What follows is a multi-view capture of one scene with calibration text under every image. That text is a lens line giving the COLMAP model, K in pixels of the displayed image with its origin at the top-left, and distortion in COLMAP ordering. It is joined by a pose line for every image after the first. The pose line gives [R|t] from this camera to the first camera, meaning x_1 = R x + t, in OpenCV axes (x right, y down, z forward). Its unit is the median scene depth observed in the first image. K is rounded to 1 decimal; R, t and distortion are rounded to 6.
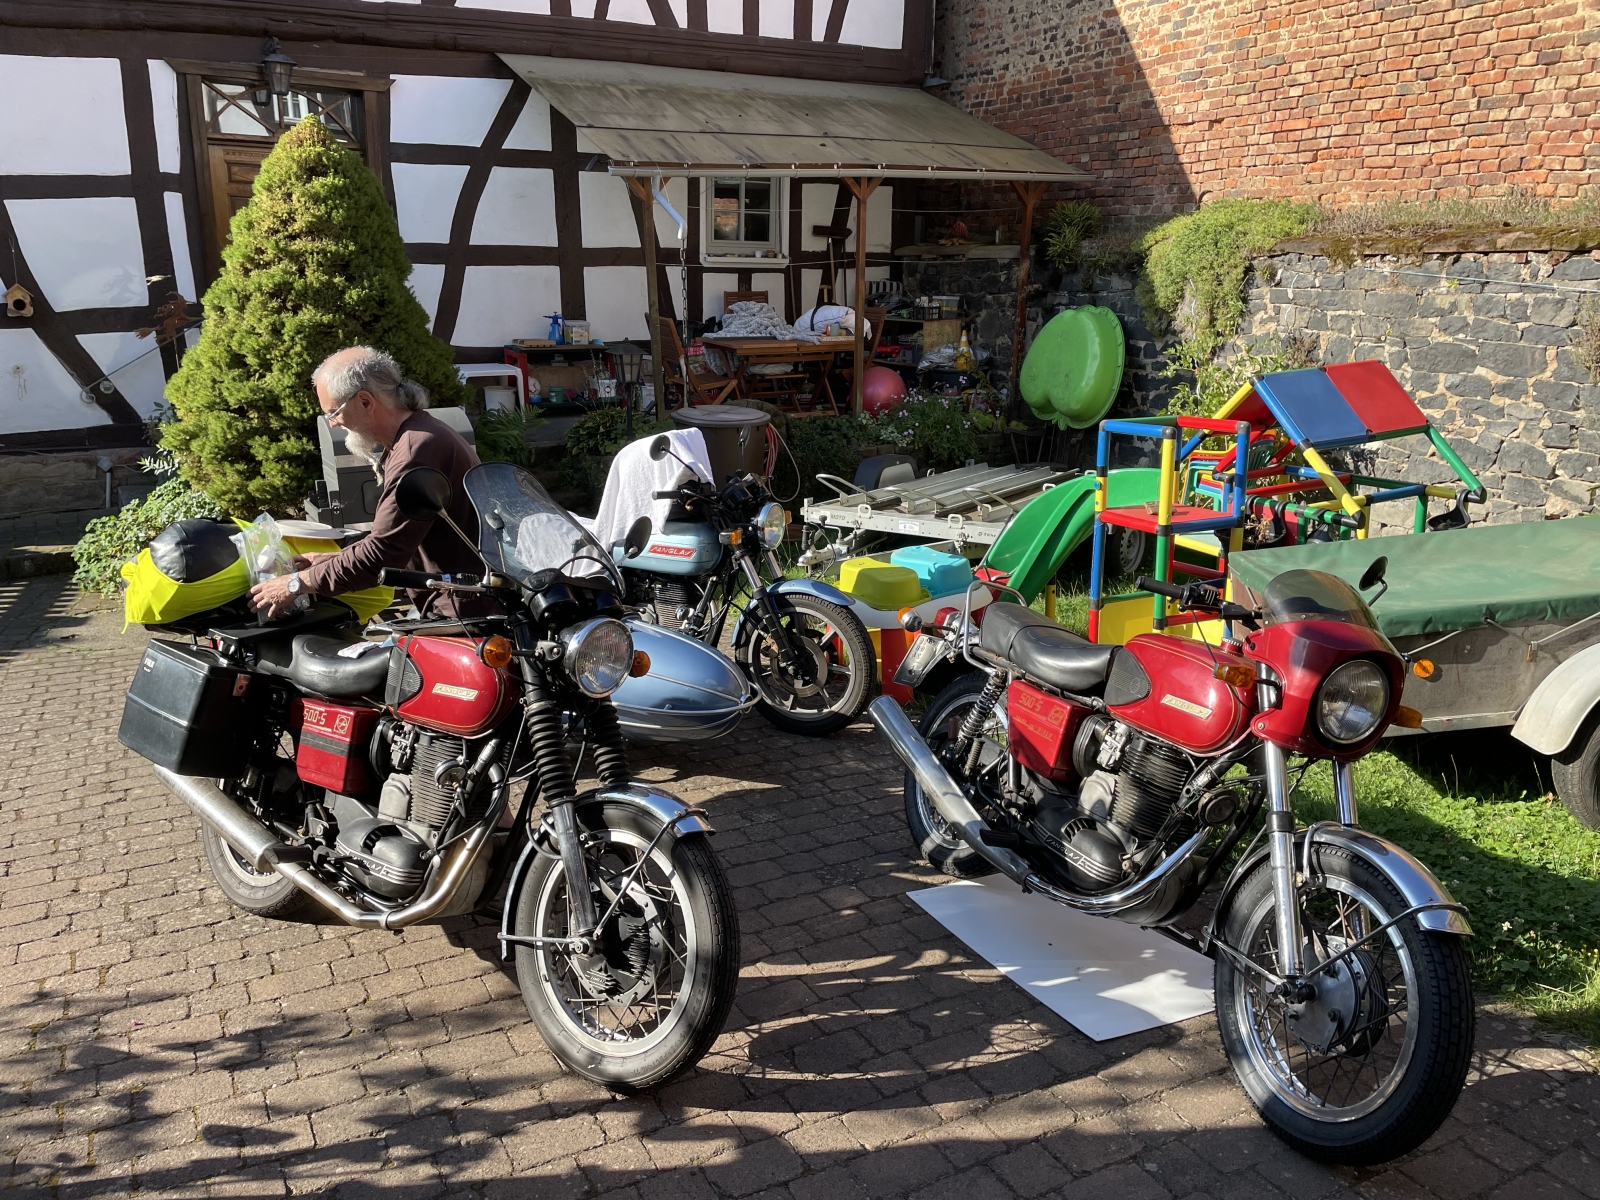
lens RADIAL K [[1225.8, 0, 798.9], [0, 1225.8, 607.3], [0, 0, 1]] dist [0.094471, -0.120263]
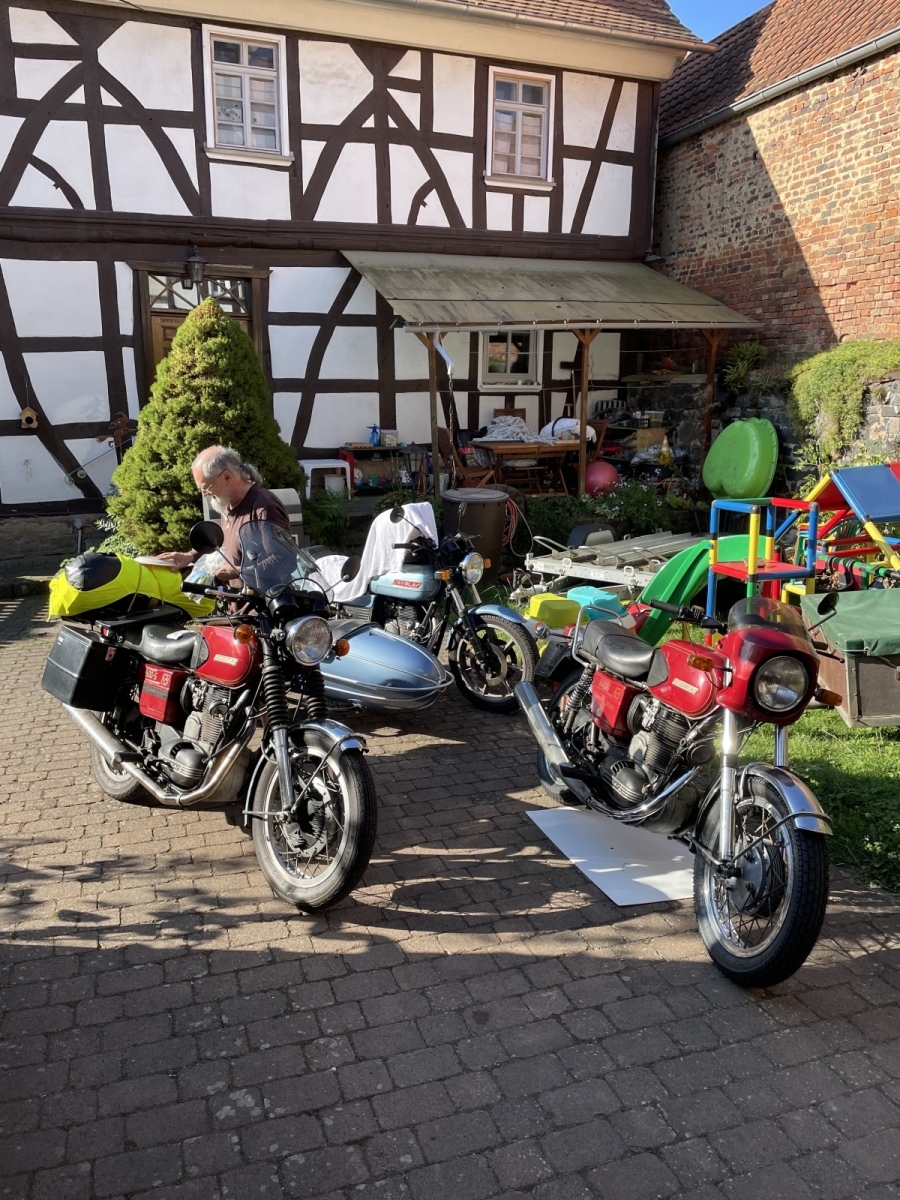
lens RADIAL K [[919.4, 0, 450.0], [0, 919.4, 600.0], [0, 0, 1]] dist [0.094471, -0.120263]
pose [[0.988939, 0.026130, -0.146001, 0.110039], [-0.032503, 0.998613, -0.041432, 0.017934], [0.144716, 0.045719, 0.988416, -0.094976]]
